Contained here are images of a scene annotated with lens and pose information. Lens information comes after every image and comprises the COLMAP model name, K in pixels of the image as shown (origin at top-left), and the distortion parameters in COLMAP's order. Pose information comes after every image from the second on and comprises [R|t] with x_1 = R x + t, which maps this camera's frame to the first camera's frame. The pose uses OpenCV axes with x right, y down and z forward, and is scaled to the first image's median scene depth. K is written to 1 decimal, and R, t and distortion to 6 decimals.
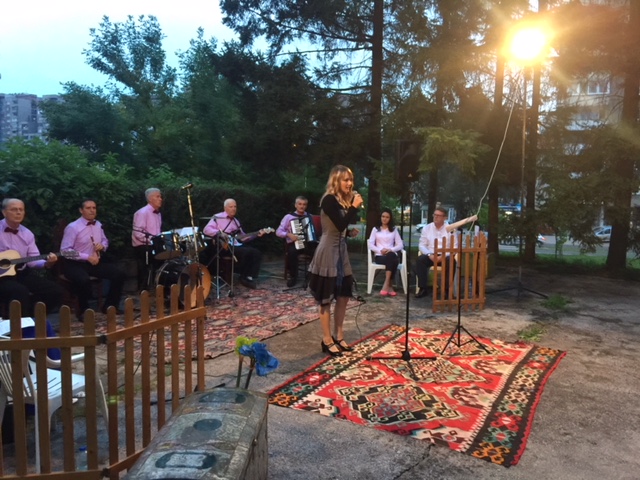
lens RADIAL K [[541.4, 0, 320.6], [0, 541.4, 218.6], [0, 0, 1]] dist [0.092601, -0.152561]
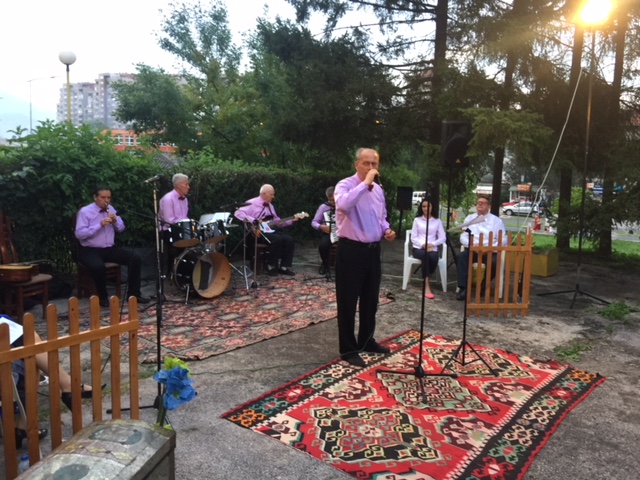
lens RADIAL K [[541.4, 0, 320.6], [0, 541.4, 218.6], [0, 0, 1]] dist [0.092601, -0.152561]
pose [[0.987247, 0.027059, -0.156882, 0.148602], [-0.020307, 0.998804, 0.044484, -0.034470], [0.157898, -0.040731, 0.986615, 0.109630]]
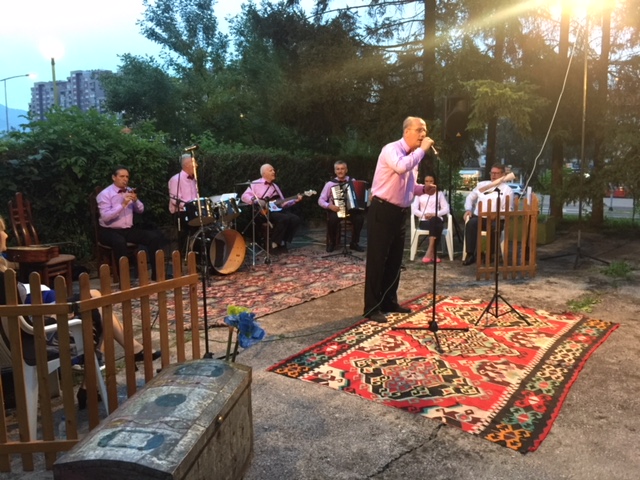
lens RADIAL K [[541.4, 0, 320.6], [0, 541.4, 218.6], [0, 0, 1]] dist [0.092601, -0.152561]
pose [[0.992293, -0.009364, -0.123556, 0.079401], [0.016800, 0.998100, 0.059278, 0.009157], [0.122766, -0.060897, 0.990565, 0.063494]]
